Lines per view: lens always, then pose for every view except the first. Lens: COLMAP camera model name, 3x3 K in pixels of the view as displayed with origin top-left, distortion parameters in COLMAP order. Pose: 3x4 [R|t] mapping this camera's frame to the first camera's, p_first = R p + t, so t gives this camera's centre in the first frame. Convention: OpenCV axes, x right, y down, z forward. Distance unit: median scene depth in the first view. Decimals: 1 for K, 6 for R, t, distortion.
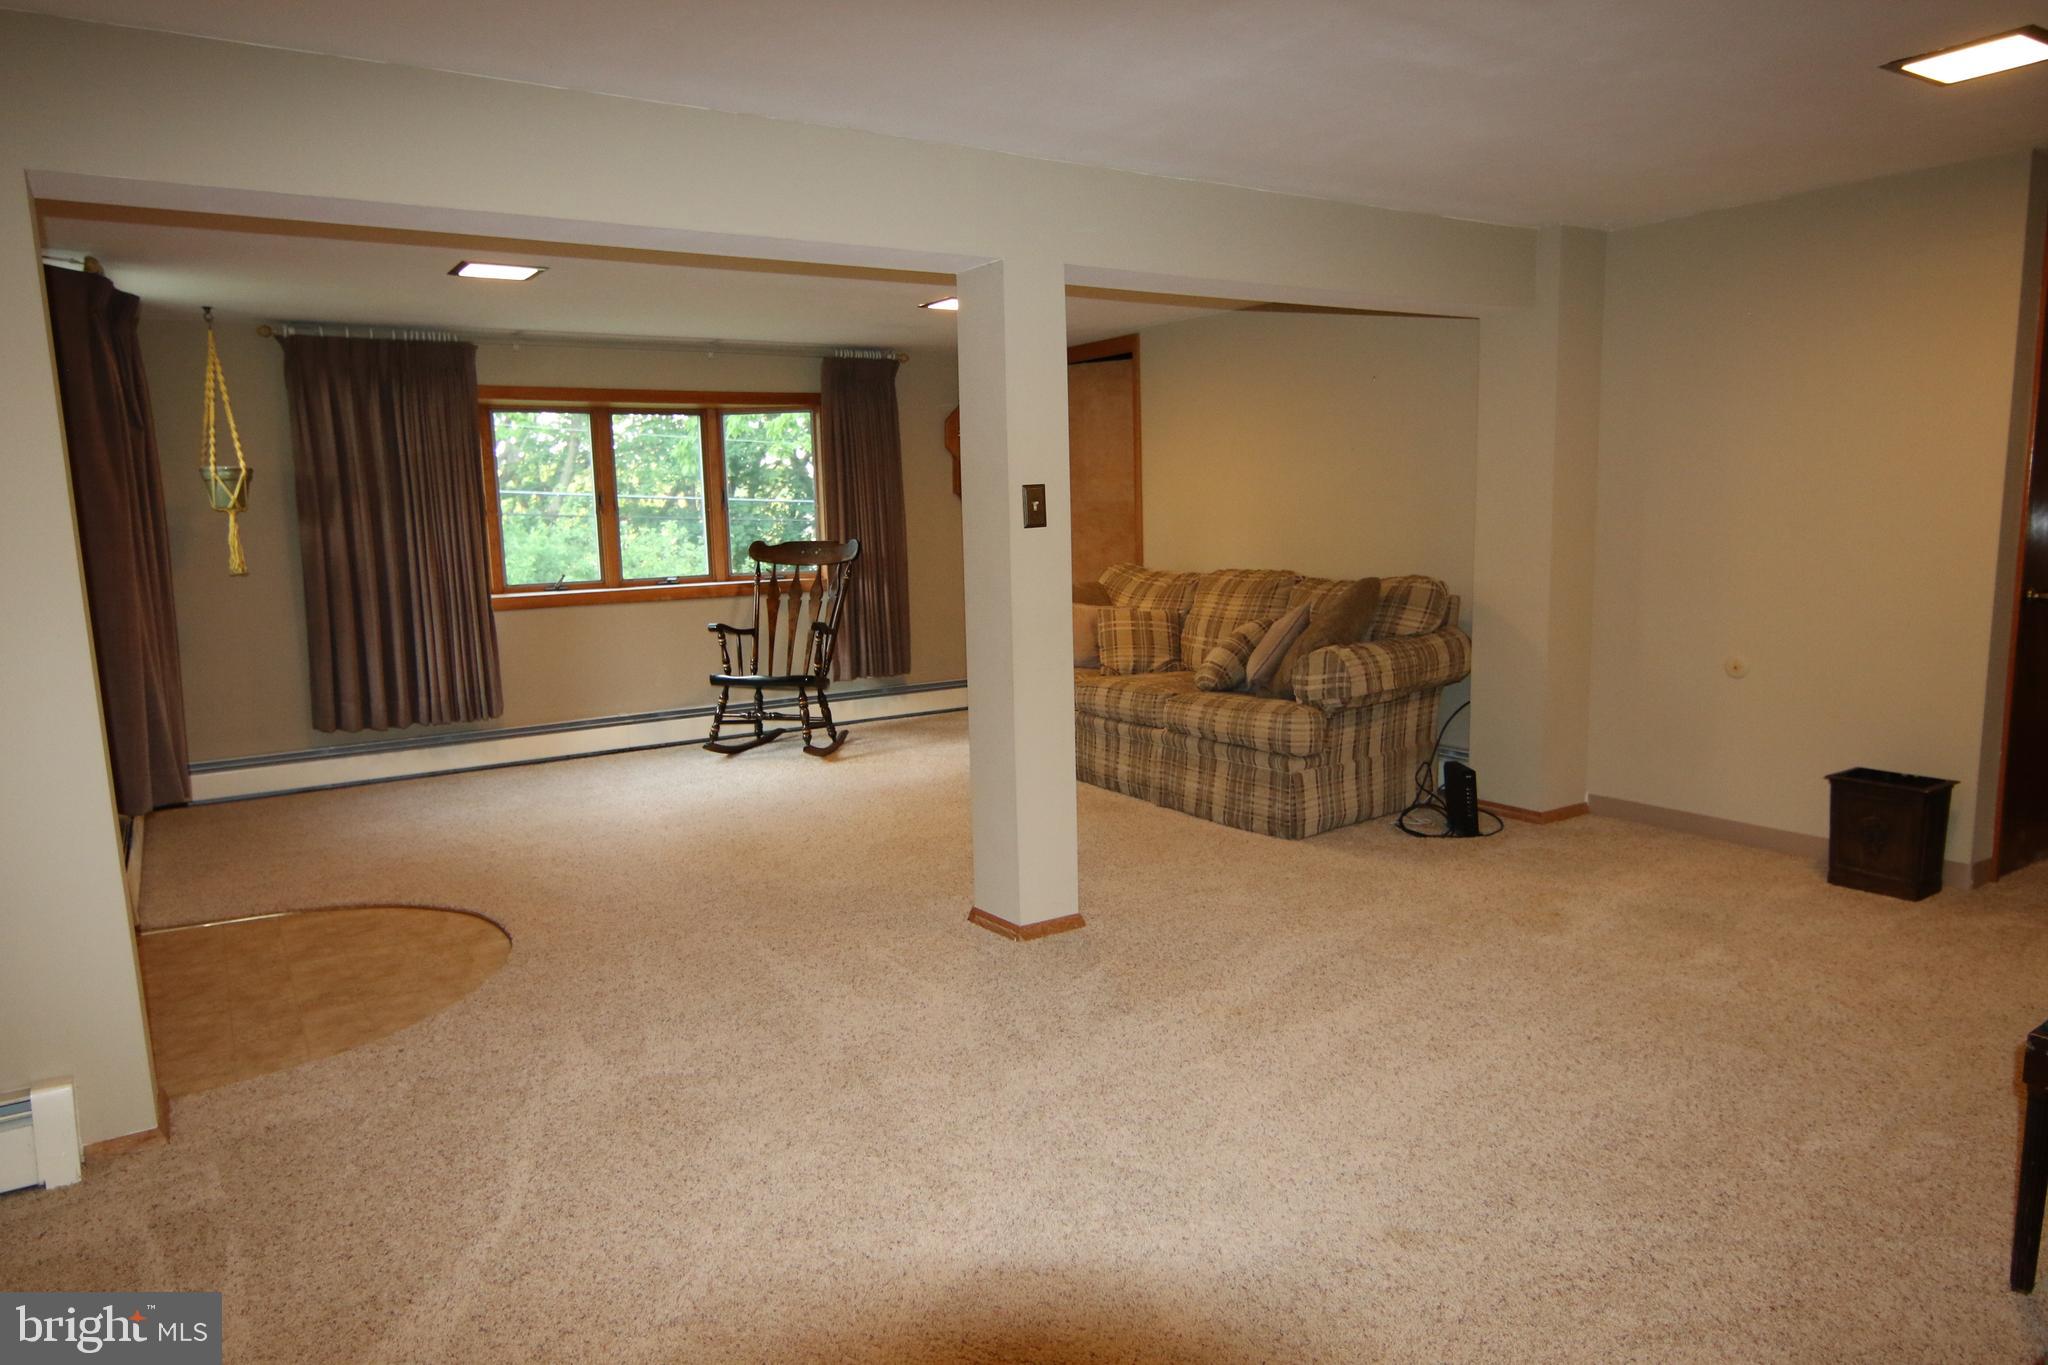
lens RADIAL K [[1295.1, 0, 1021.7], [0, 1295.1, 690.1], [0, 0, 1]] dist [-0.020337, 0.007723]
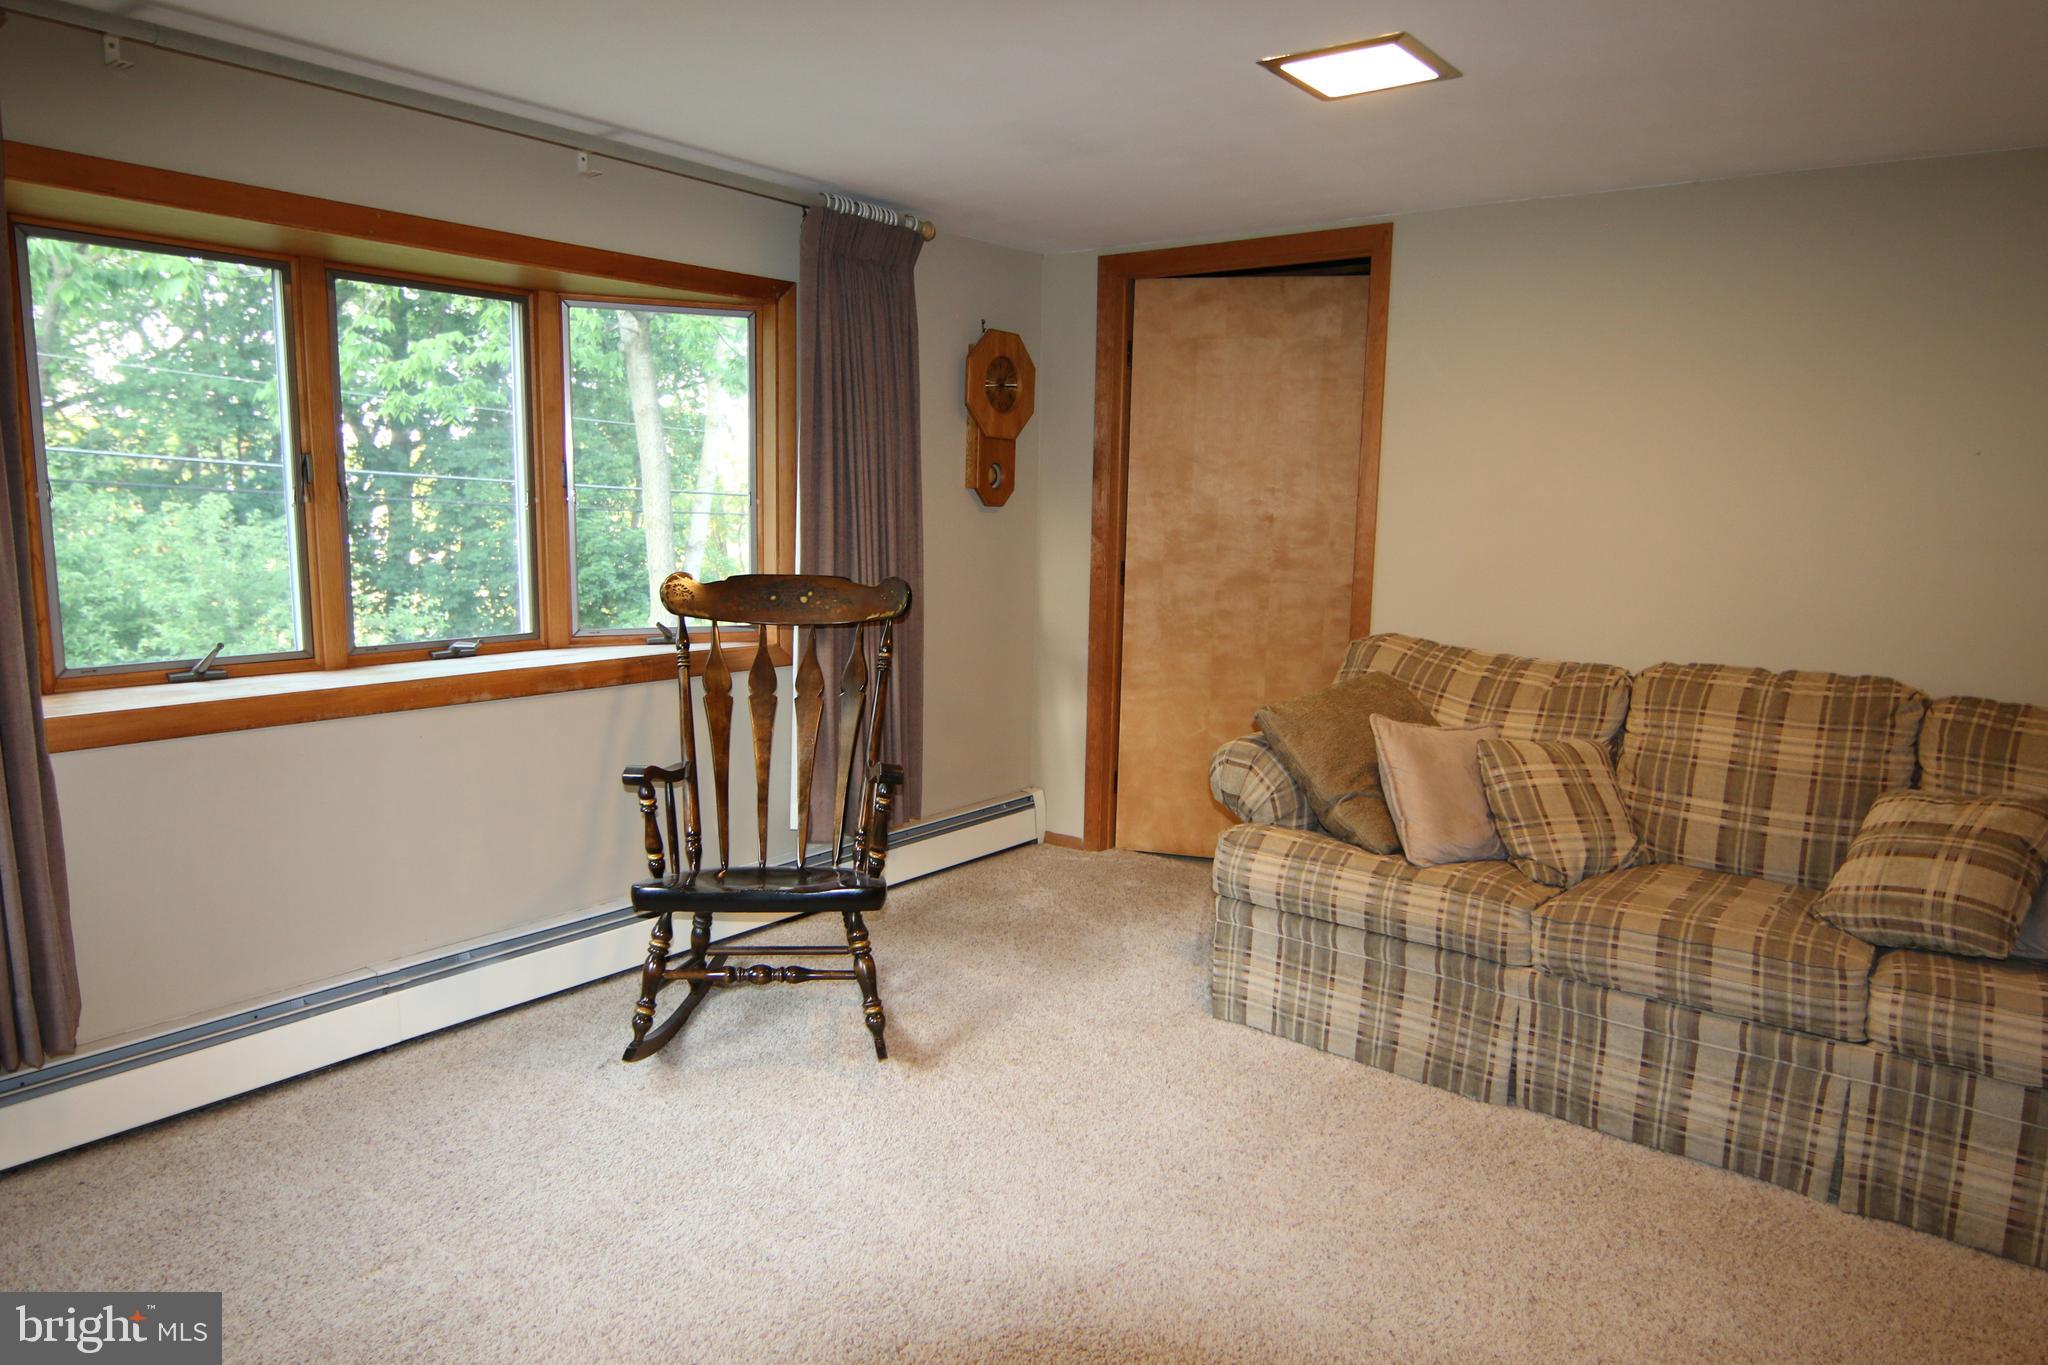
lens RADIAL K [[1295.1, 0, 1025.7], [0, 1295.1, 695.2], [0, 0, 1]] dist [-0.020337, 0.007723]
pose [[0.944595, -0.006570, 0.328174, -0.259701], [0.003088, 0.999933, 0.011131, -0.081298], [-0.328225, -0.009501, 0.944552, 0.548341]]
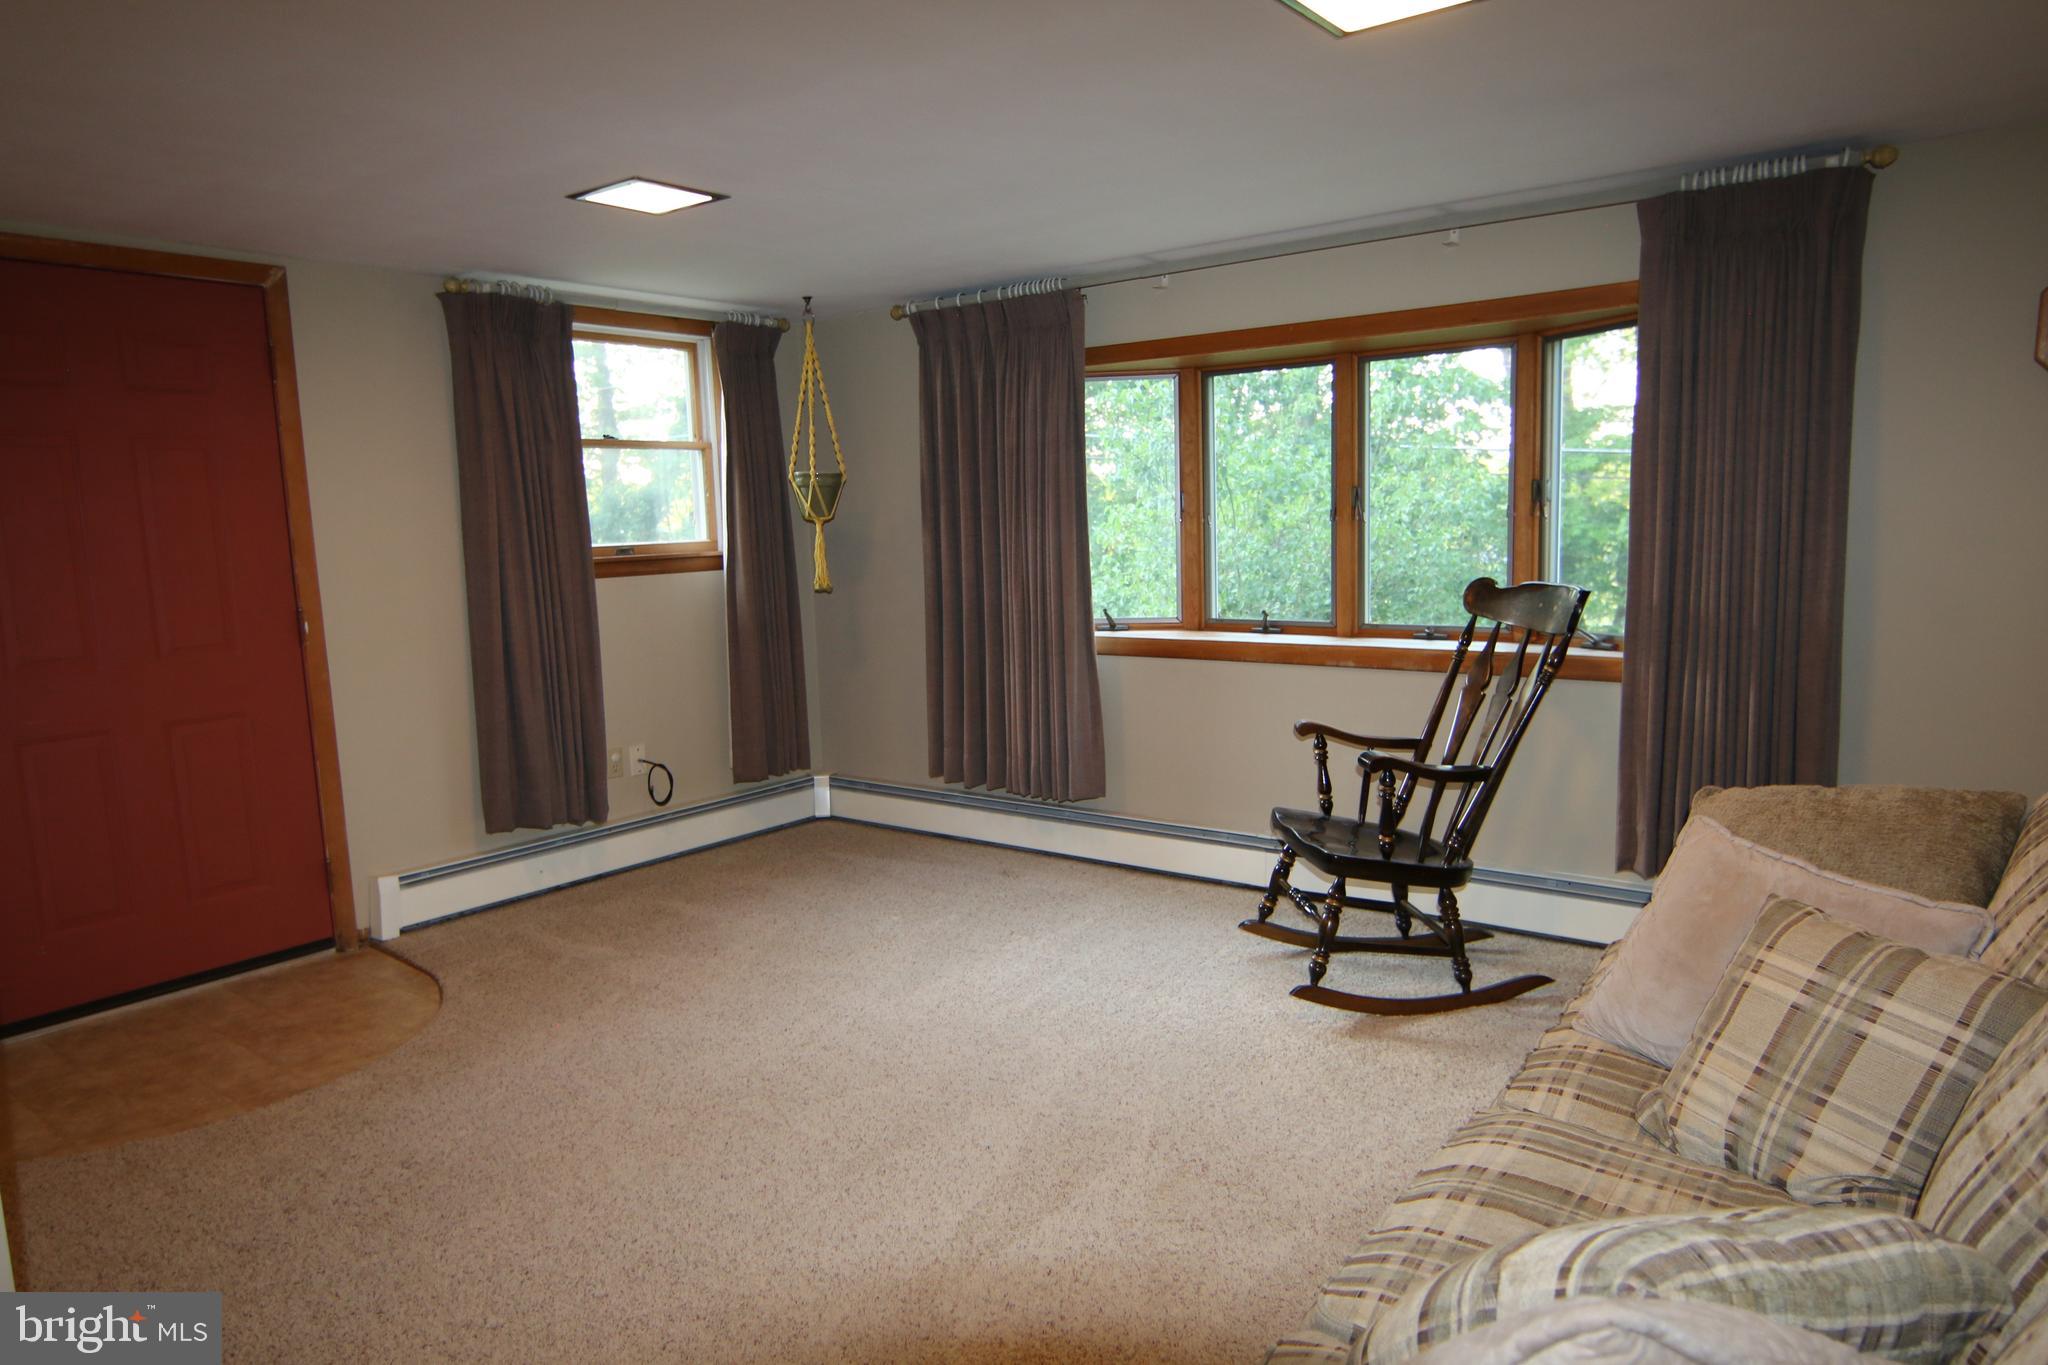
lens RADIAL K [[1295.1, 0, 1024.7], [0, 1295.1, 699.7], [0, 0, 1]] dist [-0.020337, 0.007723]
pose [[0.322520, 0.145814, -0.935264, 0.260906], [-0.118650, 0.986498, 0.112886, -0.112336], [0.939097, 0.074561, 0.335466, 0.700729]]
